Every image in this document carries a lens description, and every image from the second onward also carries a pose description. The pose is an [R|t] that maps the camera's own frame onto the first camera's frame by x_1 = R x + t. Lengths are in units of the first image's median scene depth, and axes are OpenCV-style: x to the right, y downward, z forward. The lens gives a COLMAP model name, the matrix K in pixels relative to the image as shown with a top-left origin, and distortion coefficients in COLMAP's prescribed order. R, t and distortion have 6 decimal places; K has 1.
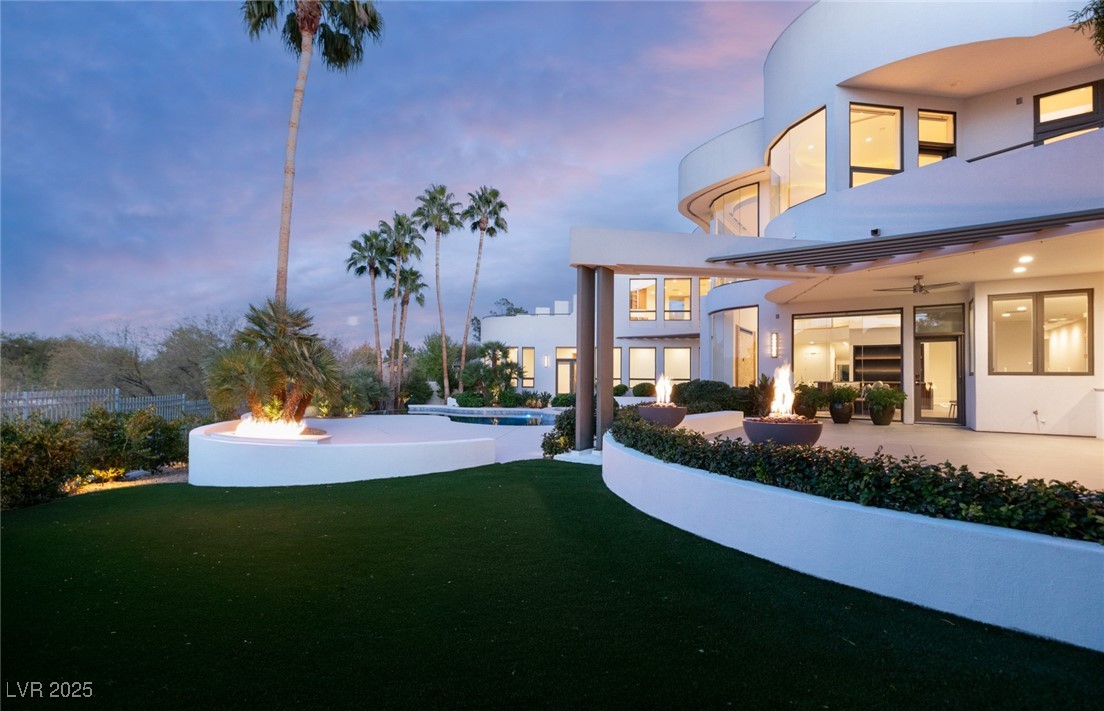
lens RADIAL K [[506.0, 0, 548.2], [0, 506.0, 359.2], [0, 0, 1]] dist [0.038287, 0.000564]
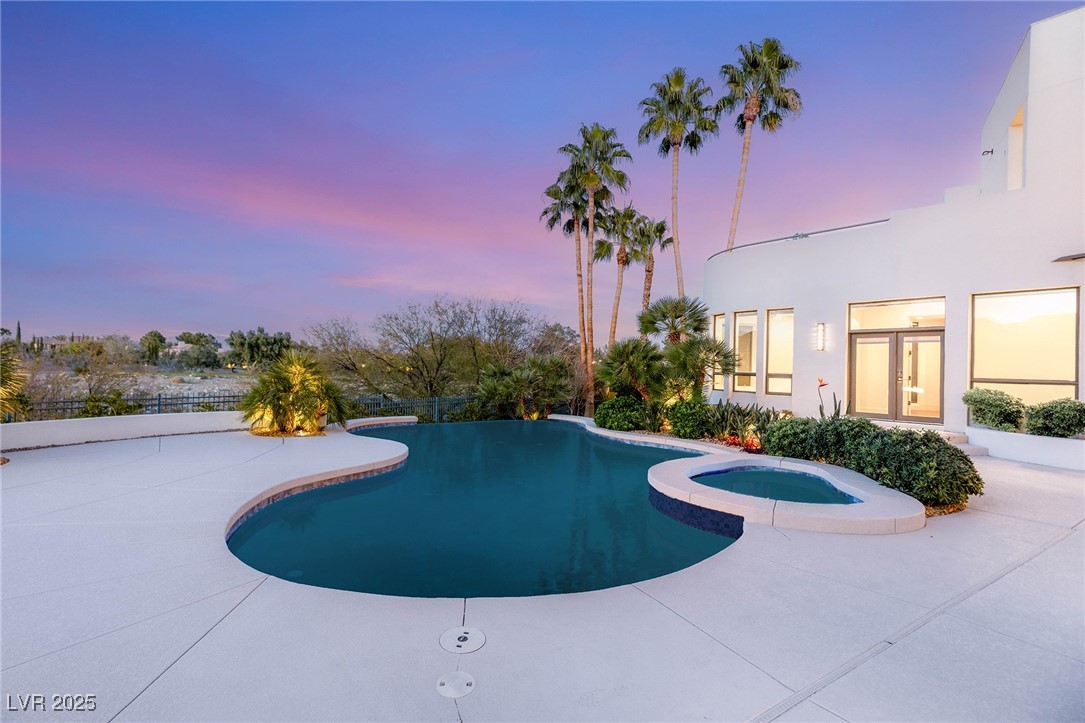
lens RADIAL K [[494.0, 0, 518.6], [0, 494.0, 374.0], [0, 0, 1]] dist [0.004107, 0.001243]
pose [[0.707613, 0.016953, -0.706396, 0.126365], [0.013146, 0.999223, 0.037150, 0.018176], [0.706478, -0.035574, 0.706841, 0.549453]]
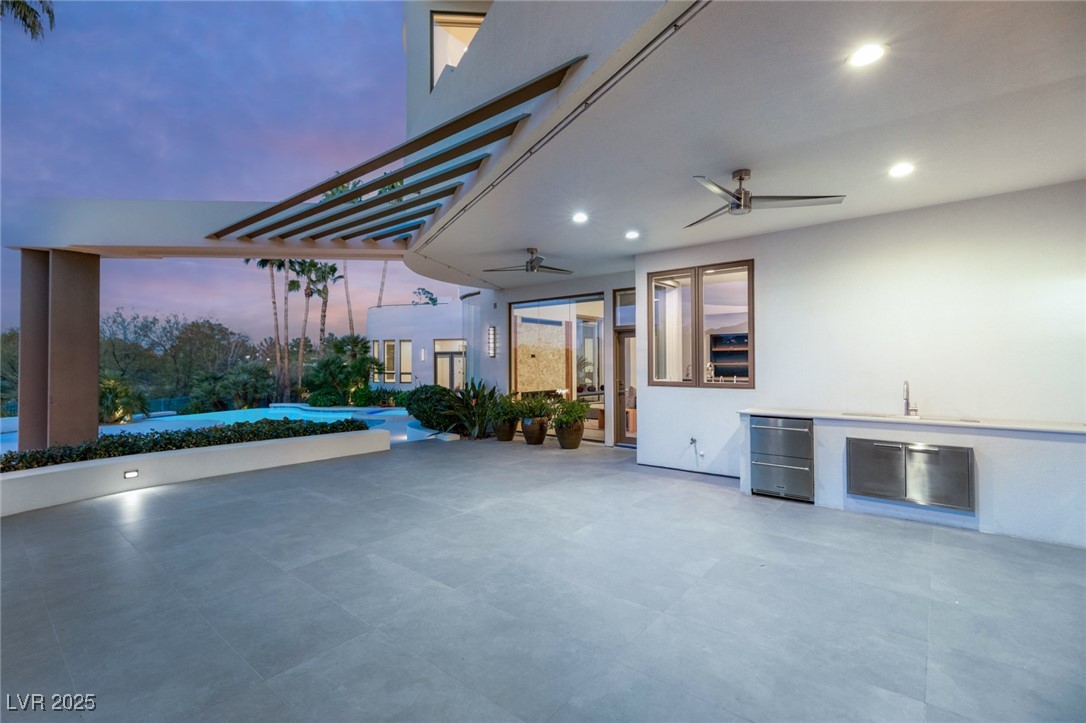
lens RADIAL K [[494.4, 0, 519.7], [0, 494.4, 349.5], [0, 0, 1]] dist [0.004107, 0.001243]
pose [[0.993267, -0.016967, -0.114601, 0.303163], [0.018035, 0.999803, 0.008287, -0.011189], [0.114438, -0.010298, 0.993377, 0.125823]]
